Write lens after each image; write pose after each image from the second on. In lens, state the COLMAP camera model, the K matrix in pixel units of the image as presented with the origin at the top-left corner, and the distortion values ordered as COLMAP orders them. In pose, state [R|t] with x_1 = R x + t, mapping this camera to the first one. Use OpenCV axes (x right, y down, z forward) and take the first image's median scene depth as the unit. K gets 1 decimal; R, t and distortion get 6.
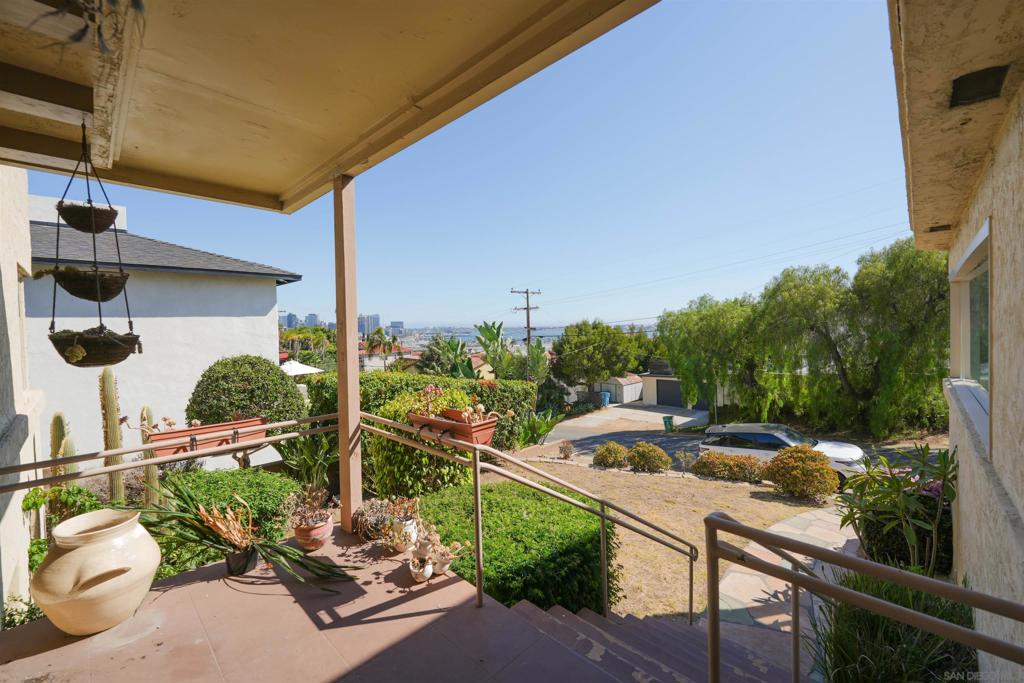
lens RADIAL K [[413.3, 0, 508.9], [0, 413.3, 331.8], [0, 0, 1]] dist [-0.005986, -0.000519]
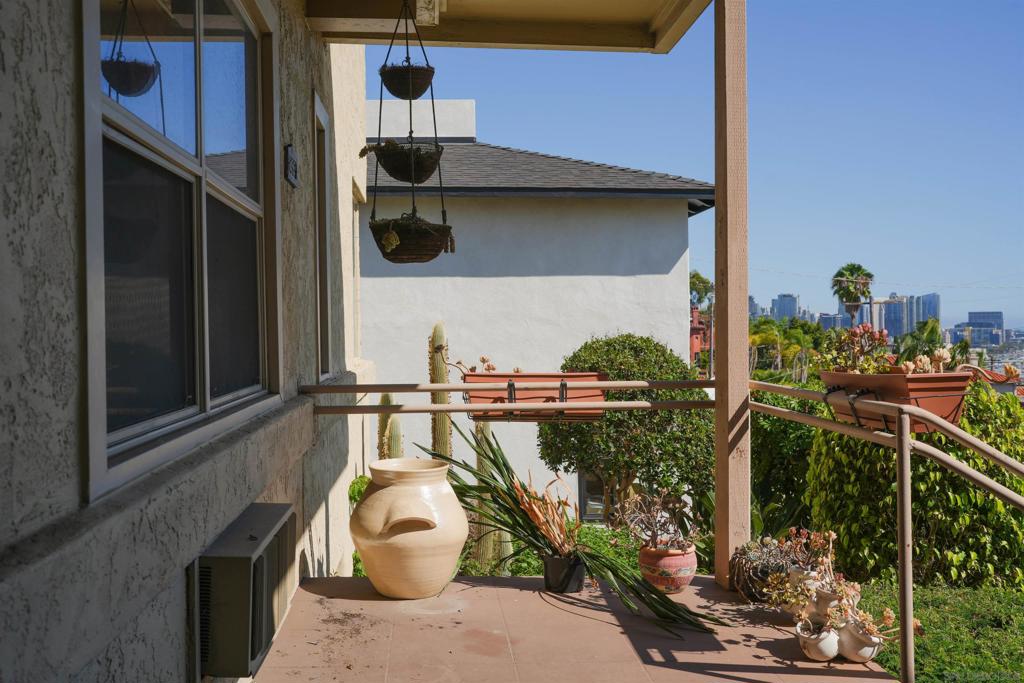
lens RADIAL K [[987.2, 0, 538.6], [0, 987.2, 318.2], [0, 0, 1]] dist [-0.044955, 0.002253]
pose [[0.768843, 0.003728, -0.639426, 0.304740], [-0.016501, 0.999766, -0.014011, 0.155791], [0.639224, 0.021323, 0.768725, -0.230159]]
